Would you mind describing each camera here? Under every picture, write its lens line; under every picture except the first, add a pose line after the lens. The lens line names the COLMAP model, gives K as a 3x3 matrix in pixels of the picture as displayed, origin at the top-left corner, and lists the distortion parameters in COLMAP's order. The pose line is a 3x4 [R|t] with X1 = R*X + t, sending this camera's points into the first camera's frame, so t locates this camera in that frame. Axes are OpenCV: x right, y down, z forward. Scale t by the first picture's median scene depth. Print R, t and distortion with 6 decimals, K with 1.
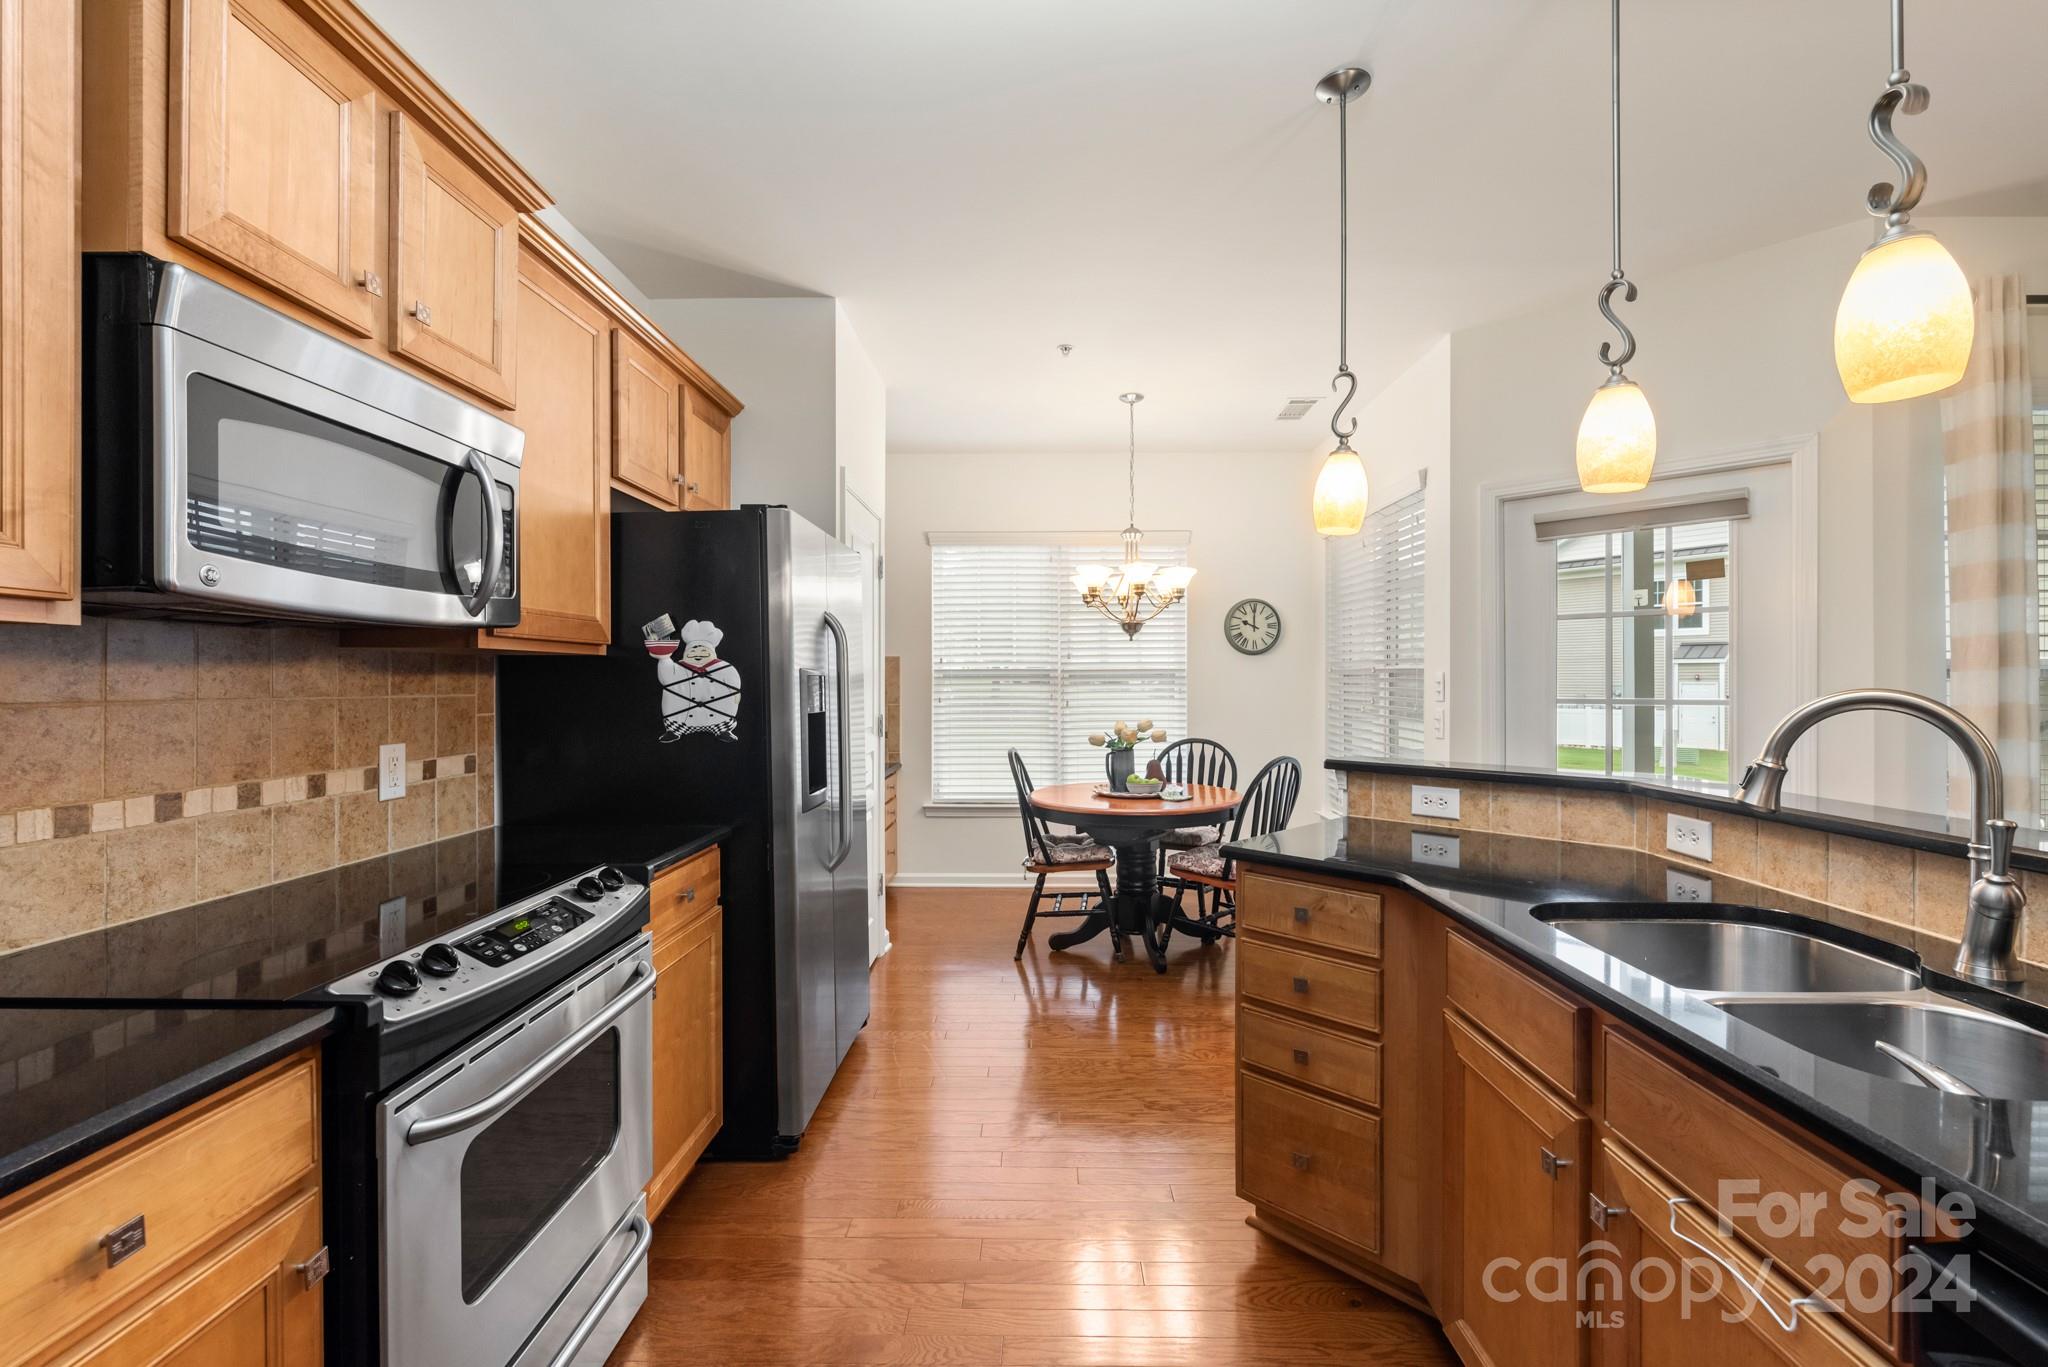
lens RADIAL K [[889.2, 0, 1032.6], [0, 889.2, 683.6], [0, 0, 1]] dist [0.003153, -0.001250]
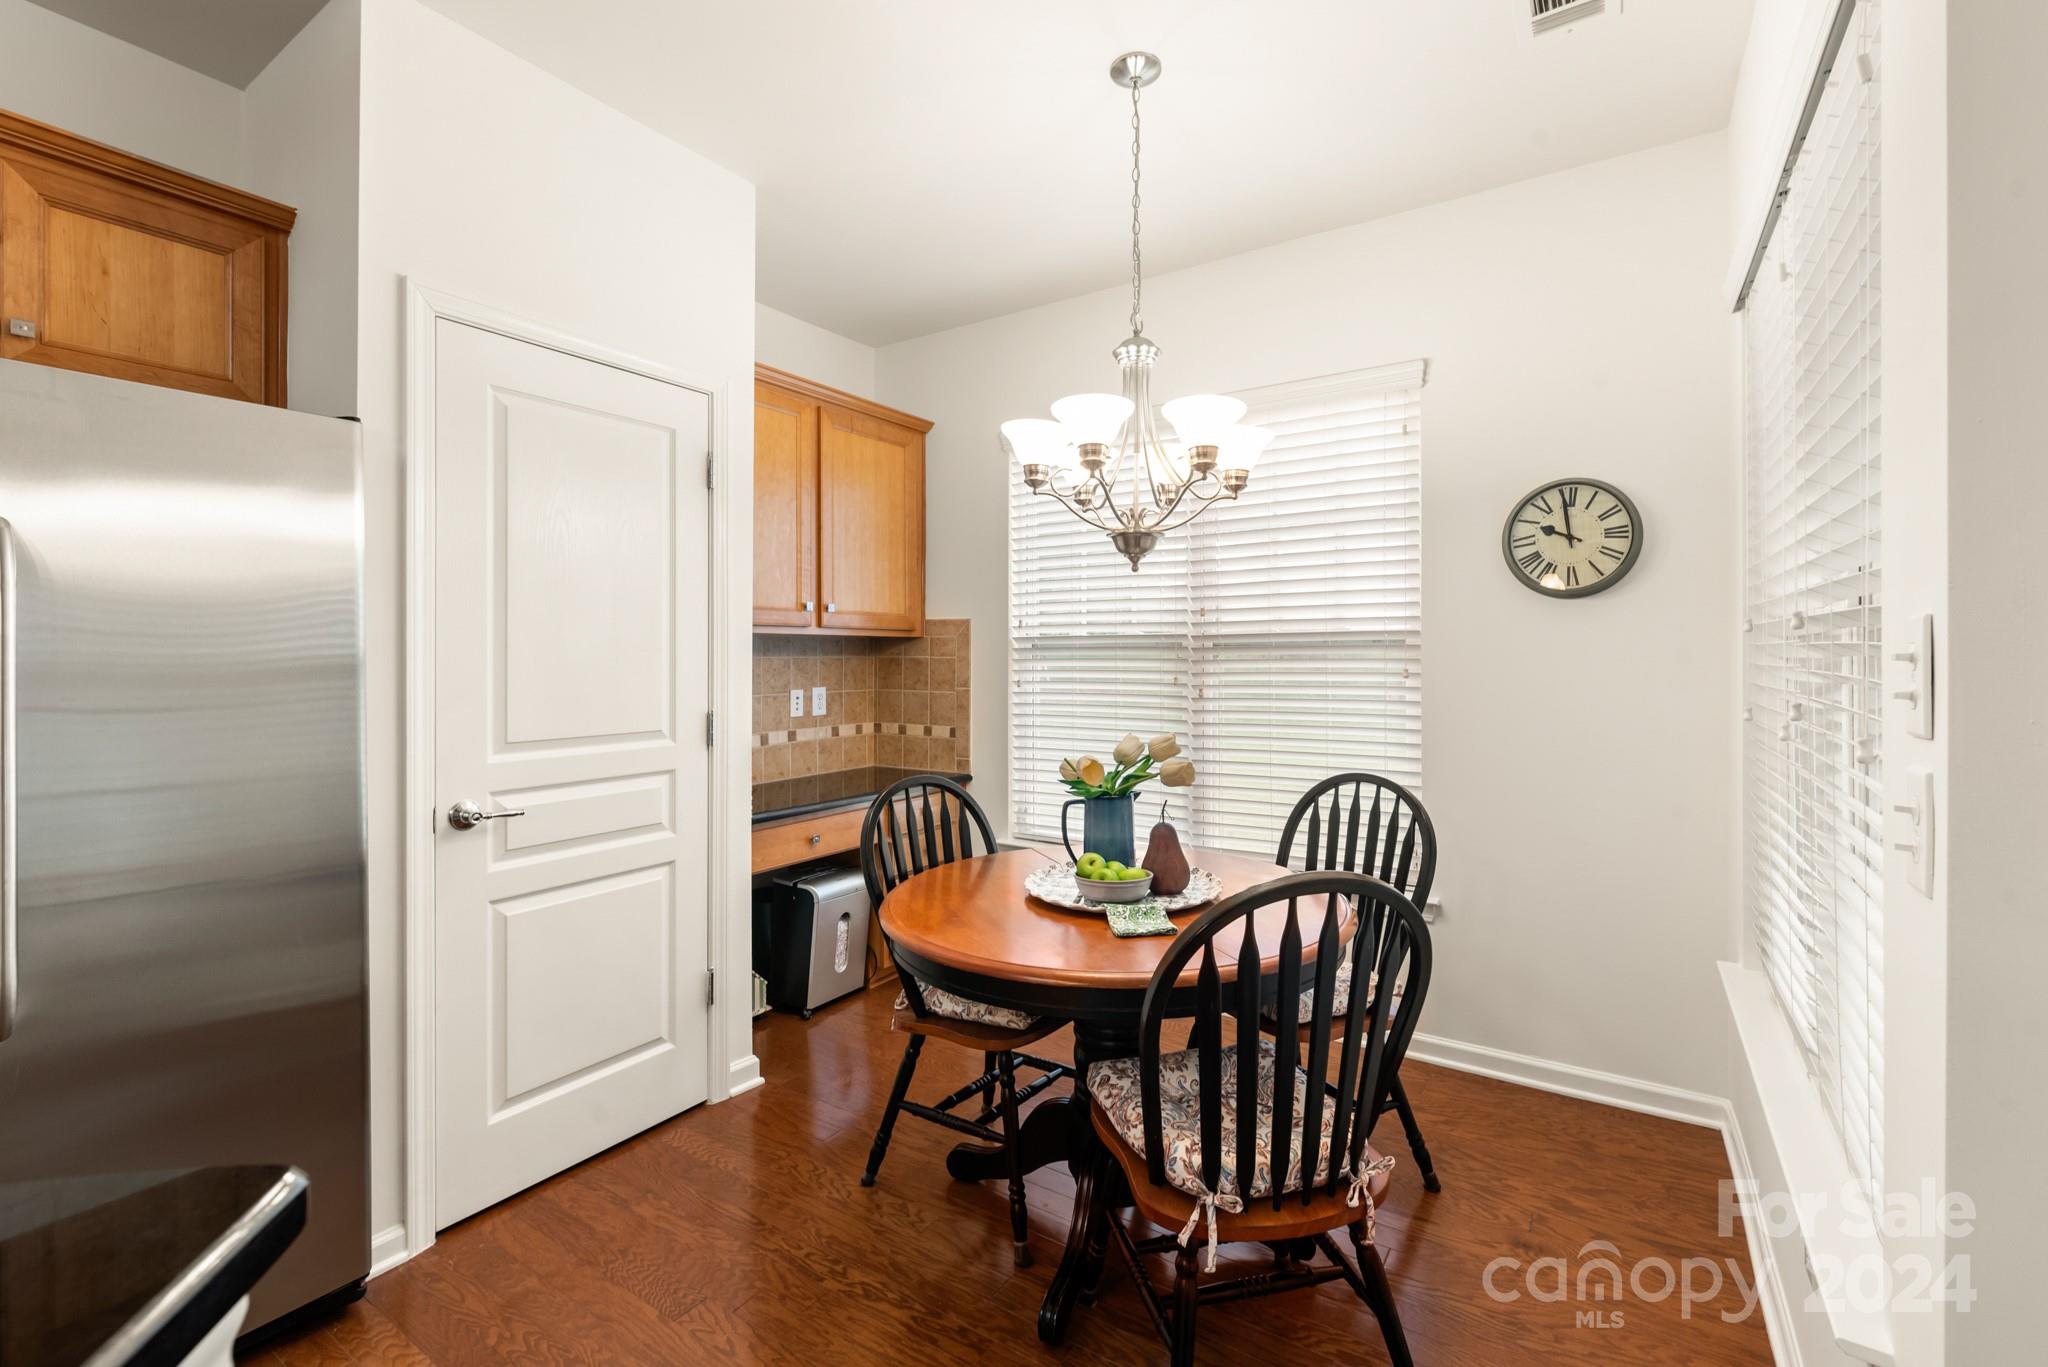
lens RADIAL K [[889.2, 0, 1049.9], [0, 889.2, 671.4], [0, 0, 1]] dist [0.003153, -0.001250]
pose [[0.850628, 0.007940, -0.525709, 0.693351], [0.000625, 0.999870, 0.016113, -0.003304], [0.525768, -0.014035, 0.850512, 1.205545]]
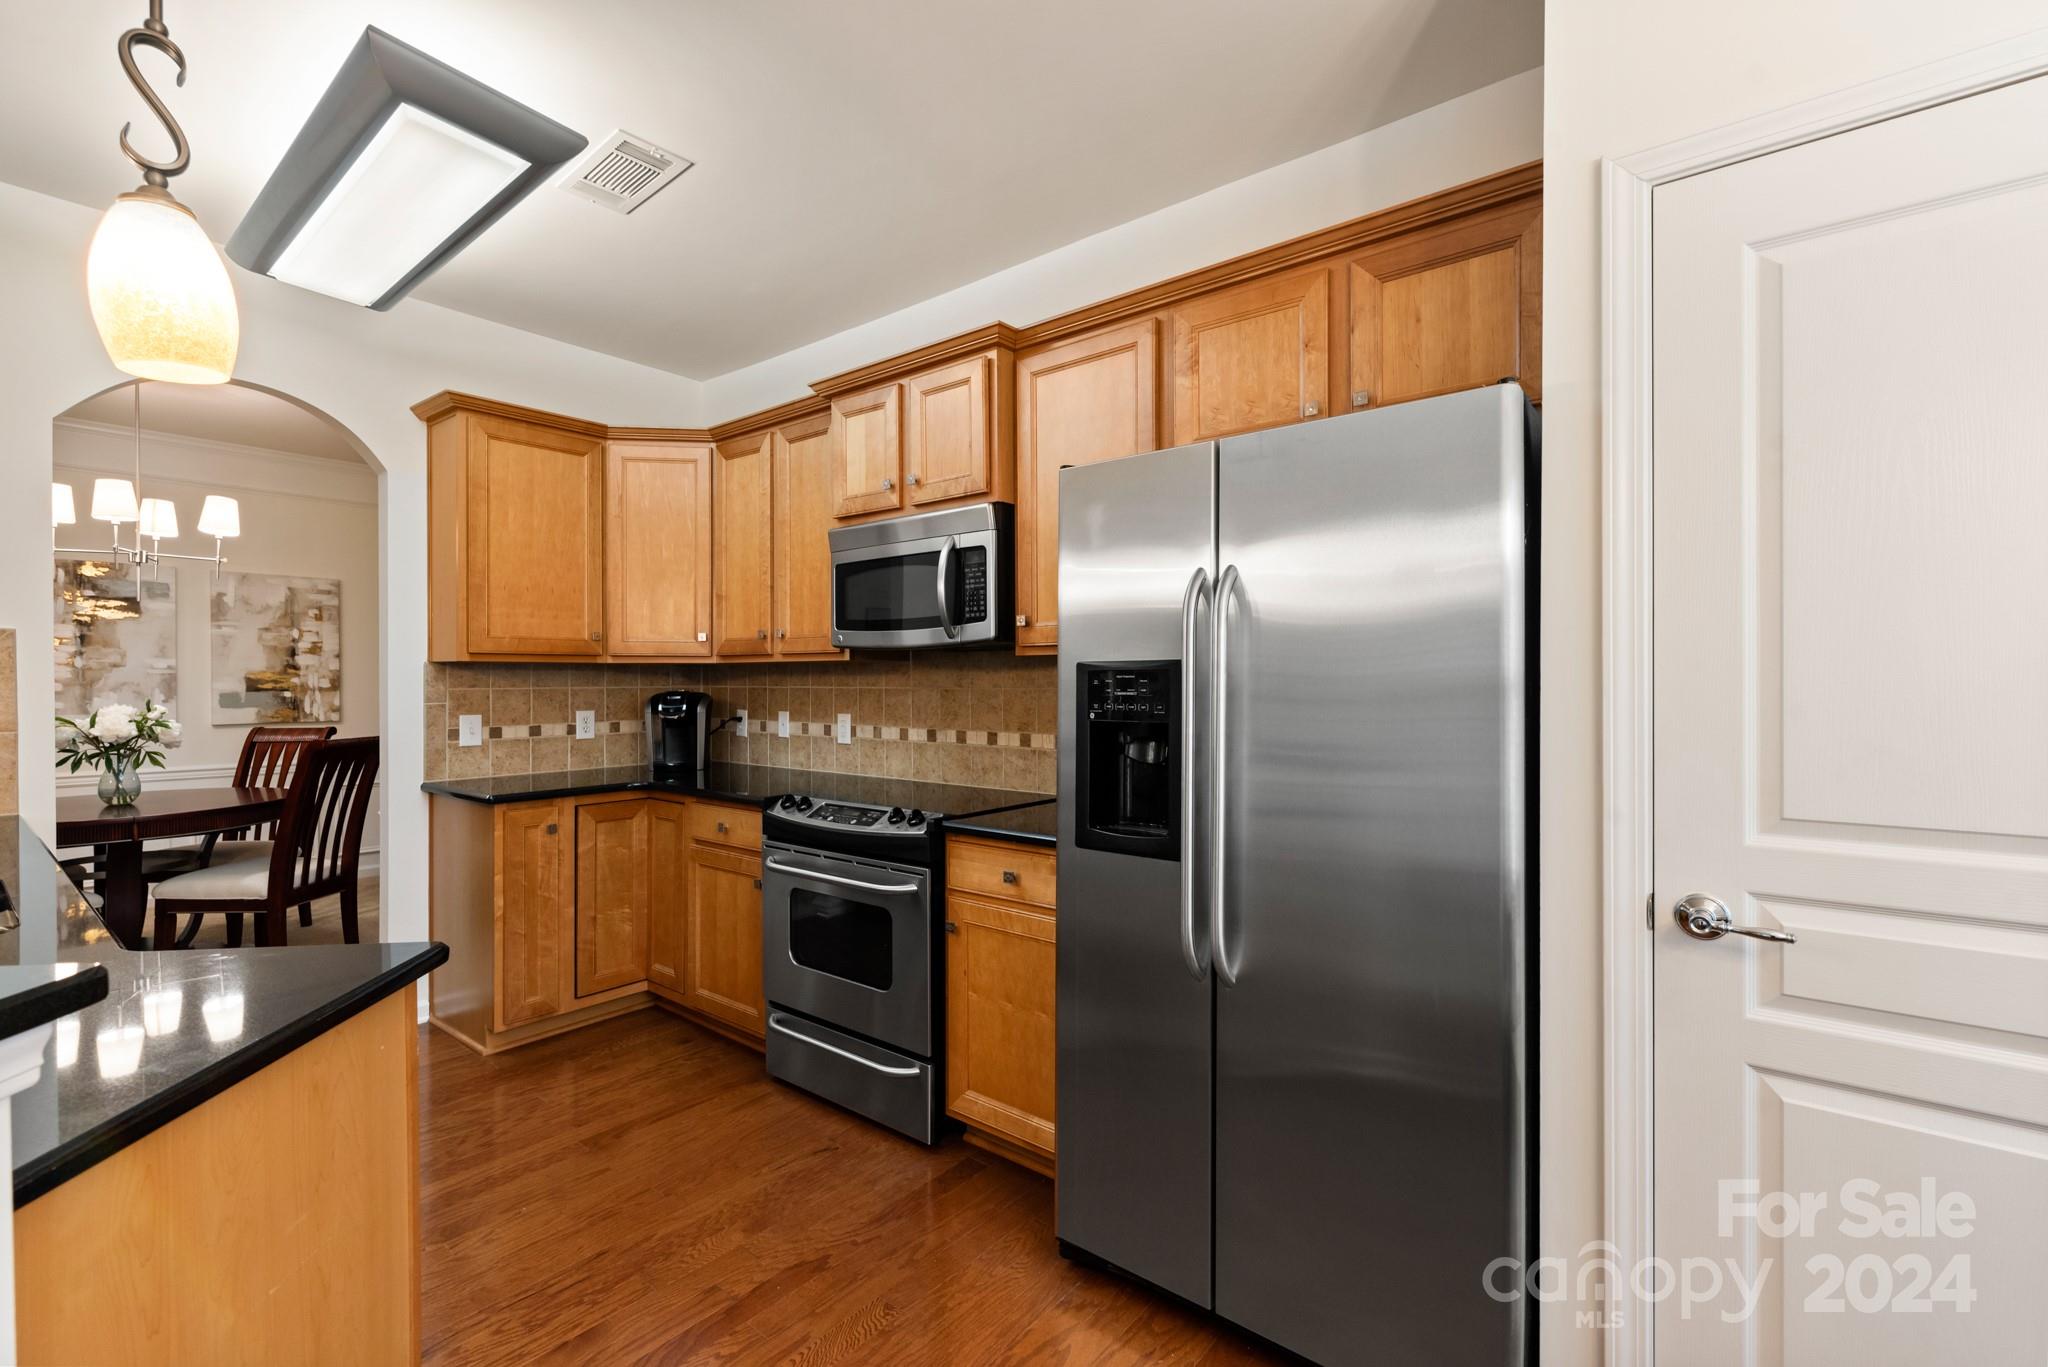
lens RADIAL K [[889.2, 0, 1035.7], [0, 889.2, 677.7], [0, 0, 1]] dist [0.003153, -0.001250]
pose [[-0.612281, 0.001580, -0.790638, 0.447086], [0.001873, 0.999998, 0.000548, -0.004305], [0.790638, -0.001146, -0.612283, 1.696817]]
